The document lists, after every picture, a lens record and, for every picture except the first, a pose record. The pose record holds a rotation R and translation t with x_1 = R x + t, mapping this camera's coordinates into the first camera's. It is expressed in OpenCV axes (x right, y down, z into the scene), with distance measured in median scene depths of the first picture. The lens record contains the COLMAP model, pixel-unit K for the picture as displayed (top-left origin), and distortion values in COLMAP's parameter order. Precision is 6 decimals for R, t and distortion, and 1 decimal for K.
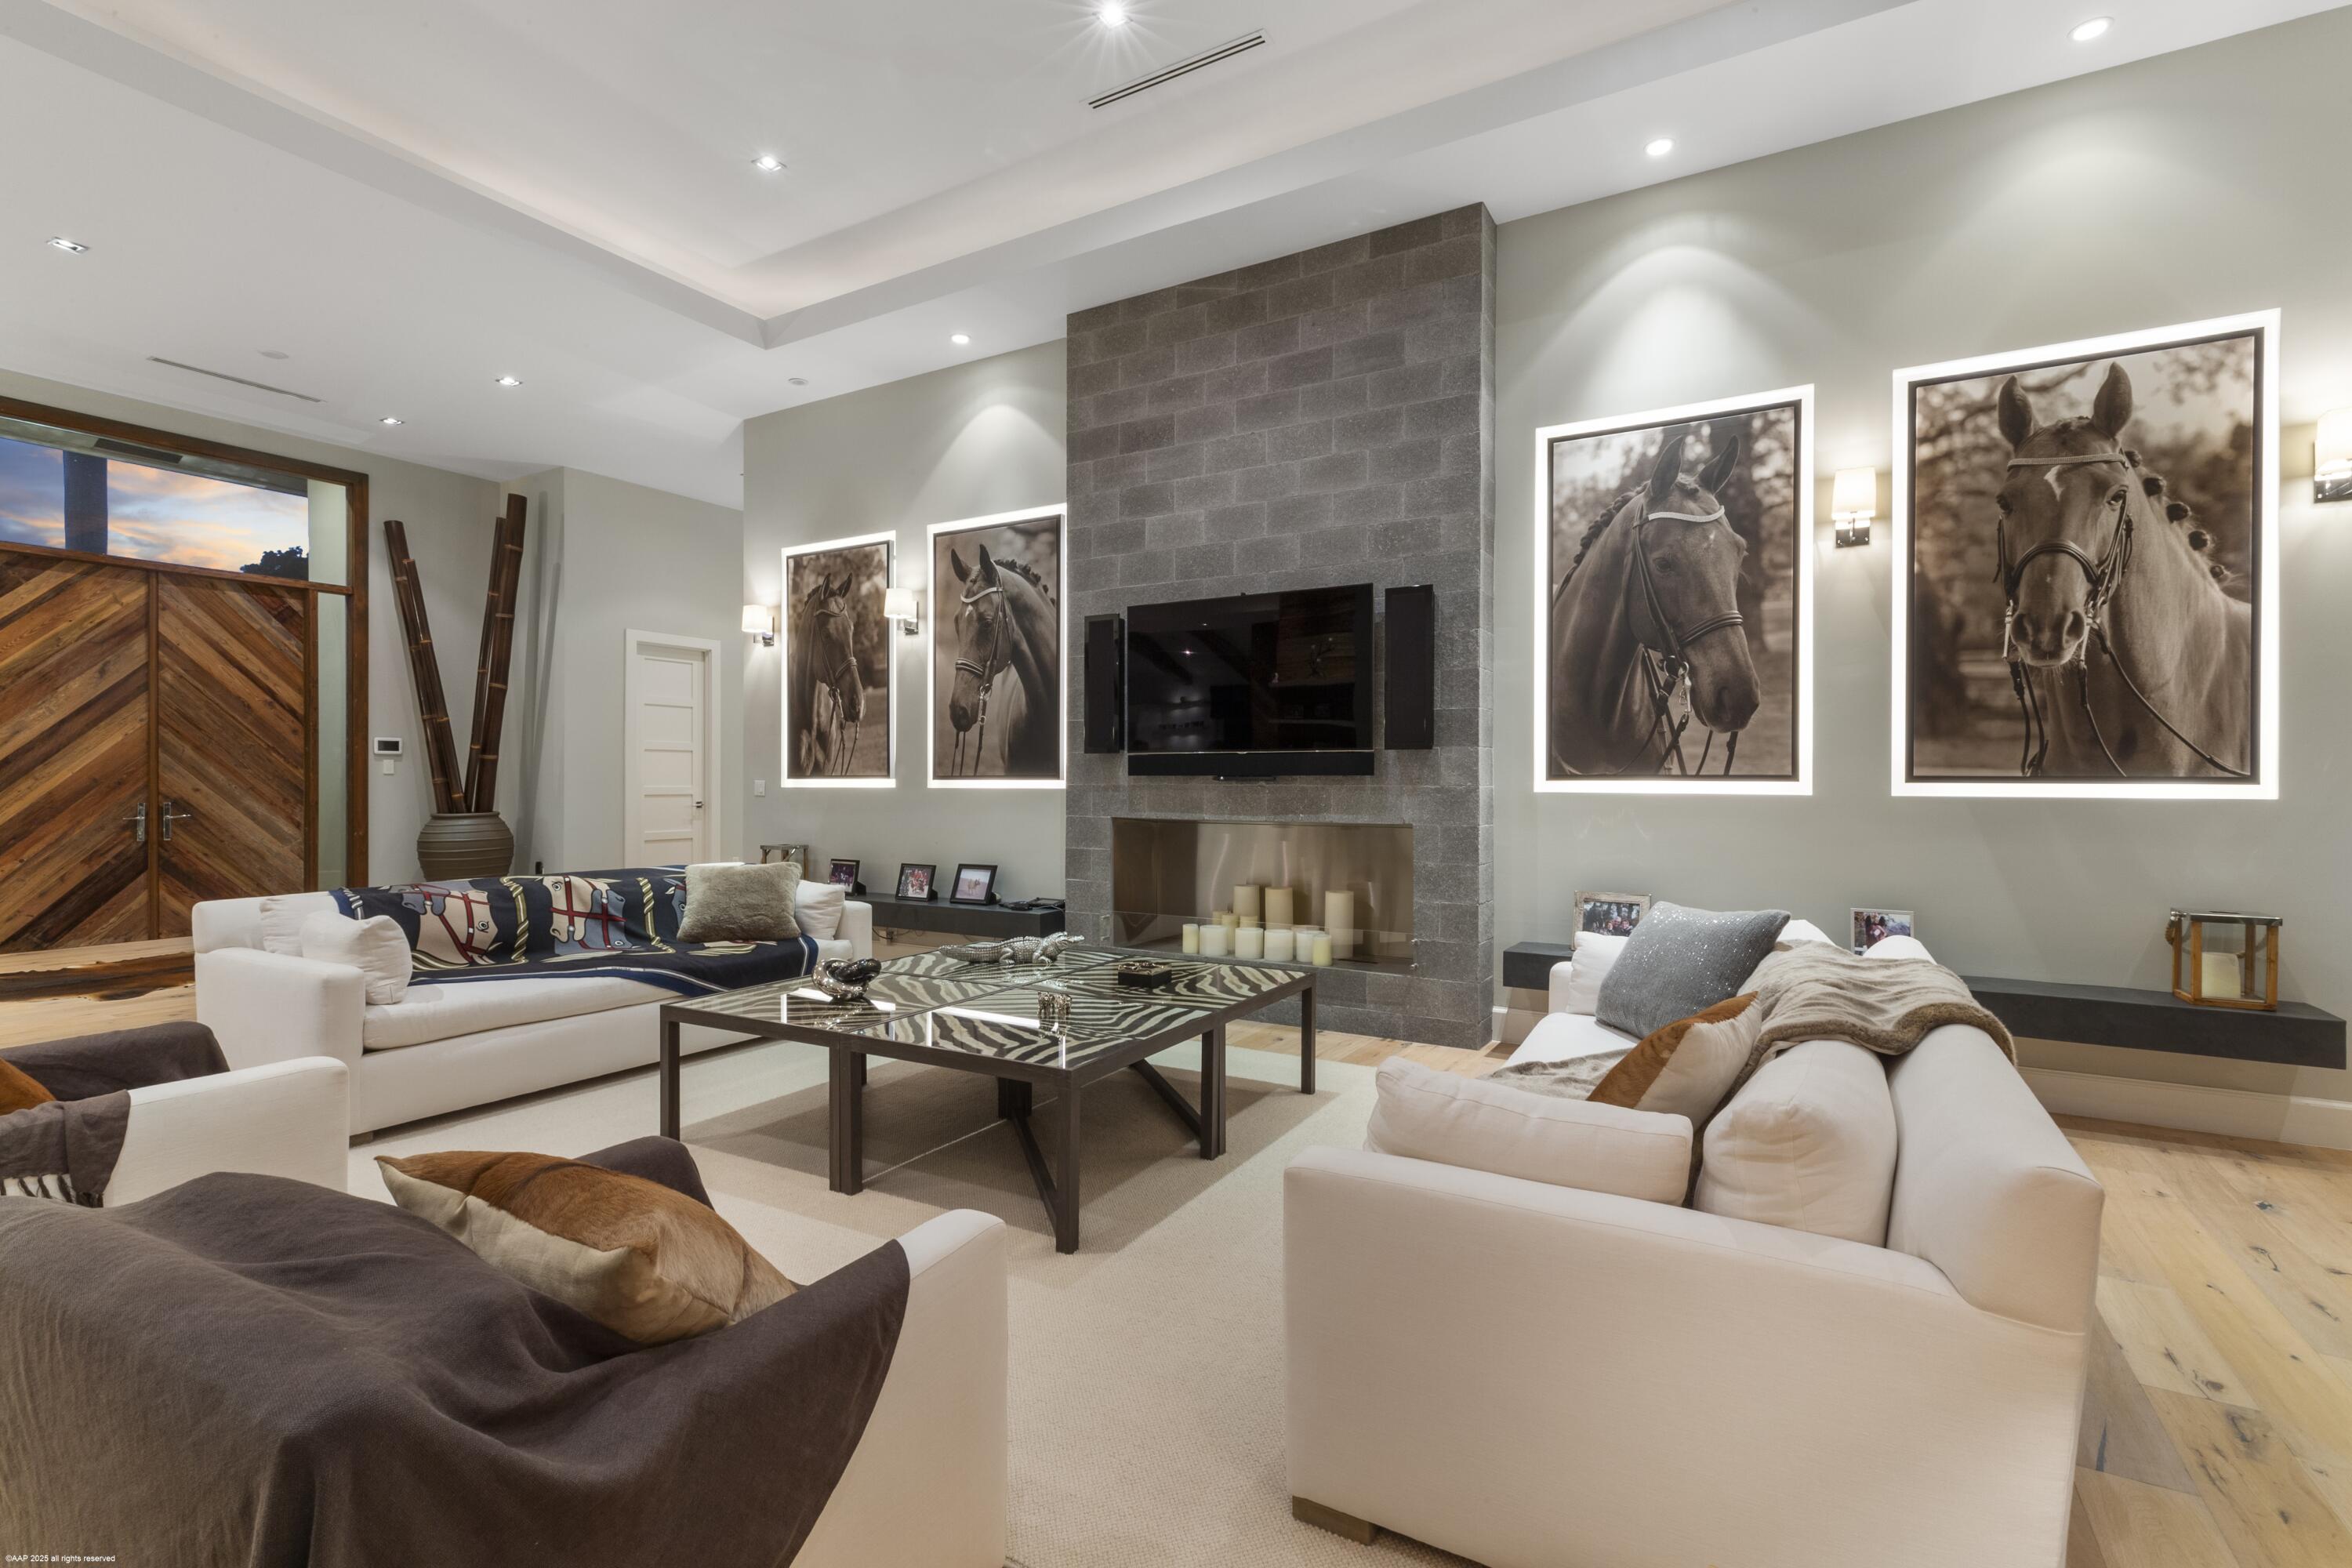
lens RADIAL K [[1063.1, 0, 1176.0], [0, 1063.1, 784.0], [0, 0, 1]] dist [0.000189, 0.000338]
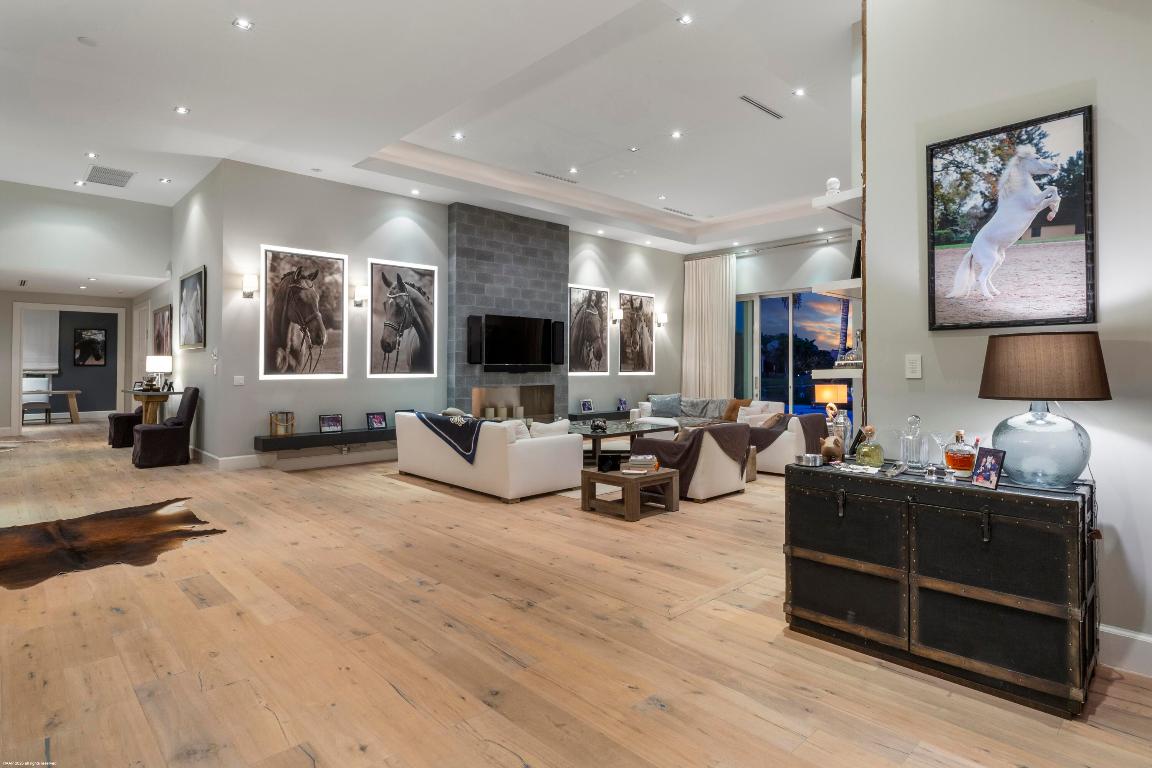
lens RADIAL K [[616.2, 0, 576.7], [0, 616.2, 368.0], [0, 0, 1]] dist [-0.000063, -0.000013]
pose [[0.279465, 0.001111, 0.960155, -1.405791], [0.010385, 0.999937, -0.004180, -0.007916], [-0.960100, 0.011139, 0.279436, 0.250945]]
